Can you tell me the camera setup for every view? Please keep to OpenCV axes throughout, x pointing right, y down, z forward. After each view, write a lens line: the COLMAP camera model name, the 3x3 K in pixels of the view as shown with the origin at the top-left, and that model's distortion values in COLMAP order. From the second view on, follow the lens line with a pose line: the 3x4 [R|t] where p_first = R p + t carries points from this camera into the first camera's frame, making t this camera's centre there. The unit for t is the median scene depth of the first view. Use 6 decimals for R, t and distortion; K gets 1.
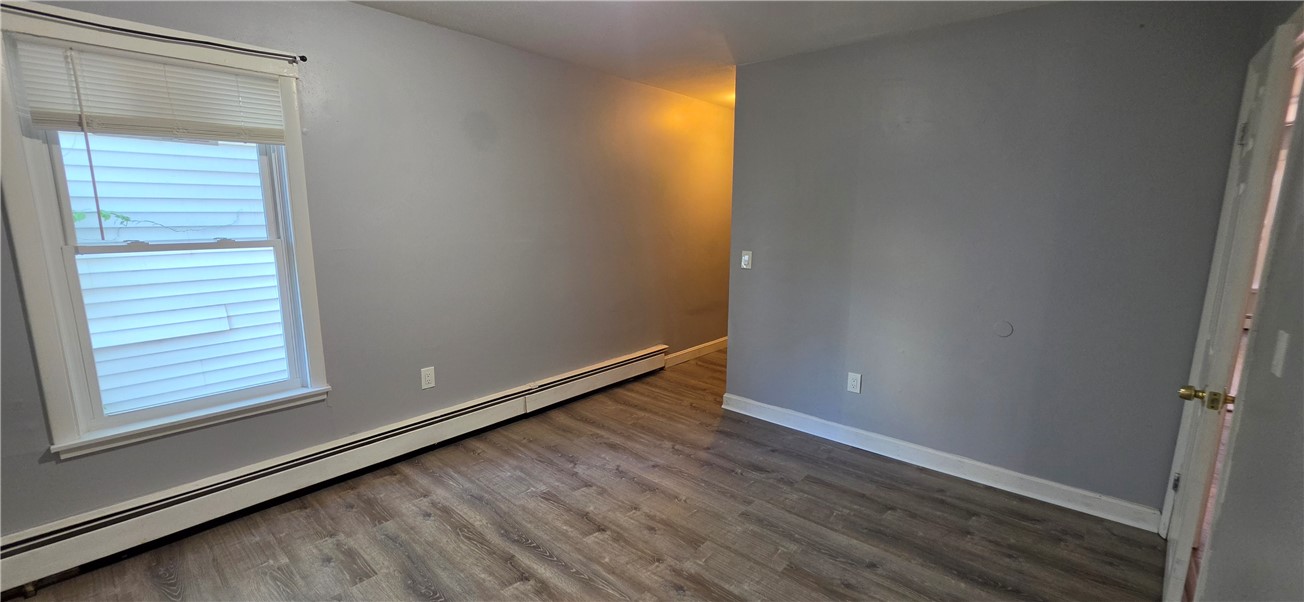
lens RADIAL K [[521.1, 0, 647.5], [0, 521.1, 295.8], [0, 0, 1]] dist [-0.003083, 0.000567]
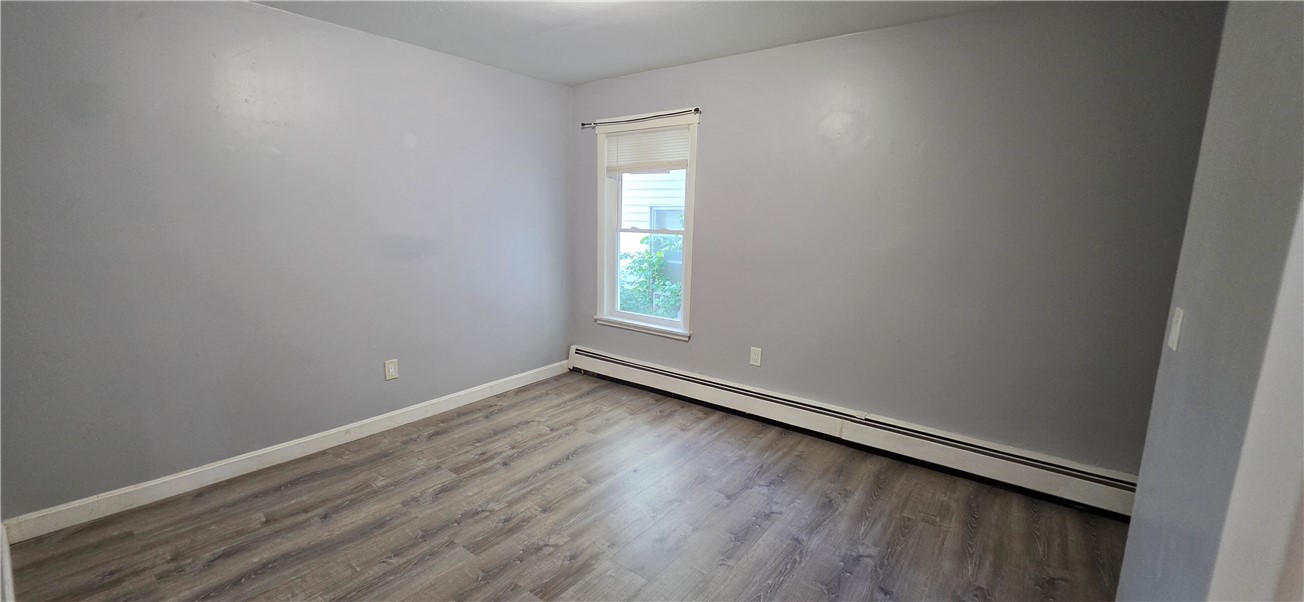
lens RADIAL K [[521.1, 0, 650.7], [0, 521.1, 301.1], [0, 0, 1]] dist [-0.003083, 0.000567]
pose [[0.074967, 0.164045, -0.983600, 0.683111], [-0.178819, 0.972598, 0.148581, -0.094241], [0.981022, 0.164747, 0.102247, 0.627742]]
